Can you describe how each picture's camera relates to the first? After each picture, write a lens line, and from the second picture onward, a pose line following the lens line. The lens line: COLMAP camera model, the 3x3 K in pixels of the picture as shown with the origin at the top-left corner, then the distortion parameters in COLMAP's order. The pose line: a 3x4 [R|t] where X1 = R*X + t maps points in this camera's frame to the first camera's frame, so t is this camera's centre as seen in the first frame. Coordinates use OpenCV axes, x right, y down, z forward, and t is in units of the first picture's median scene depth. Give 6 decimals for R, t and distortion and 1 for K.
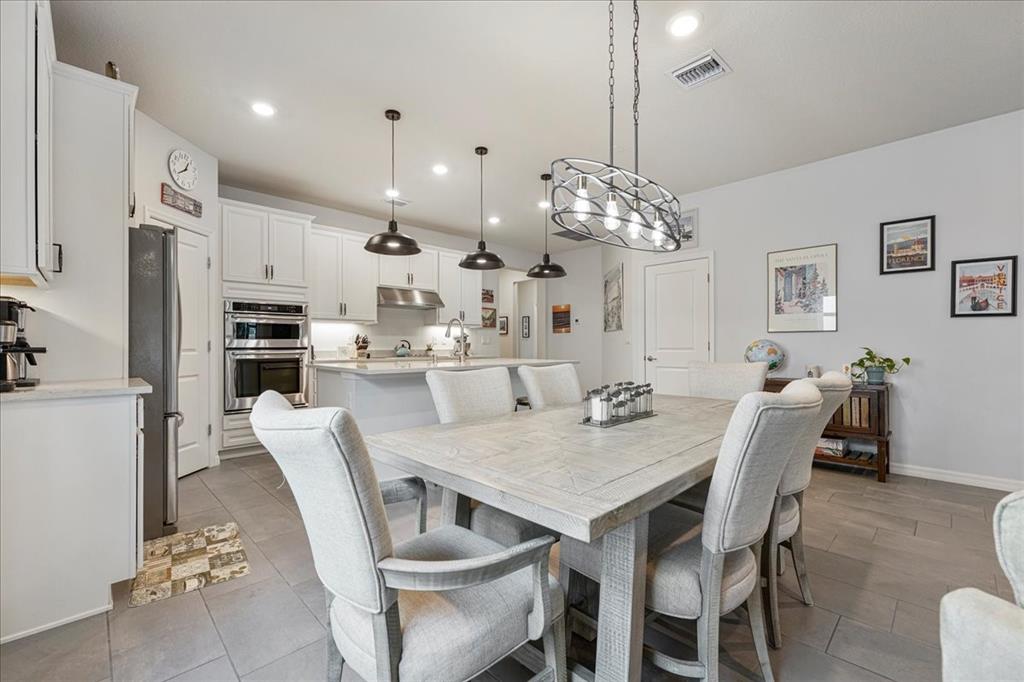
lens RADIAL K [[430.7, 0, 506.3], [0, 430.7, 345.8], [0, 0, 1]] dist [-0.000718, 0.000187]
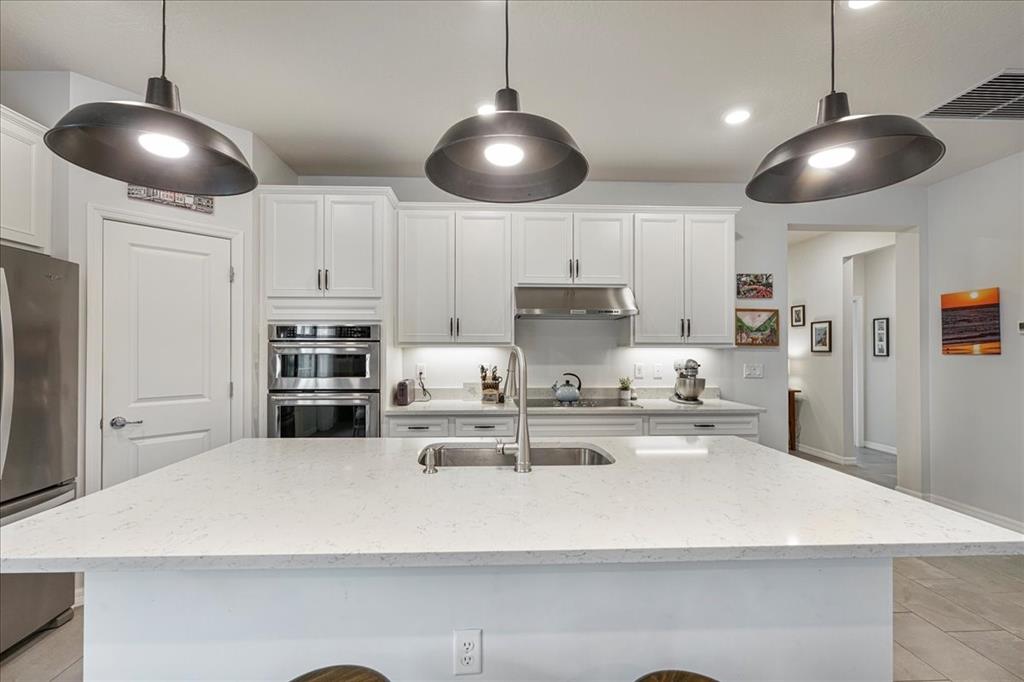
lens RADIAL K [[430.7, 0, 506.3], [0, 430.7, 345.8], [0, 0, 1]] dist [-0.000718, 0.000187]
pose [[0.750344, -0.008160, -0.660997, 0.112358], [-0.003763, 0.999855, -0.016615, -0.052176], [0.661037, 0.014955, 0.750204, 0.638154]]
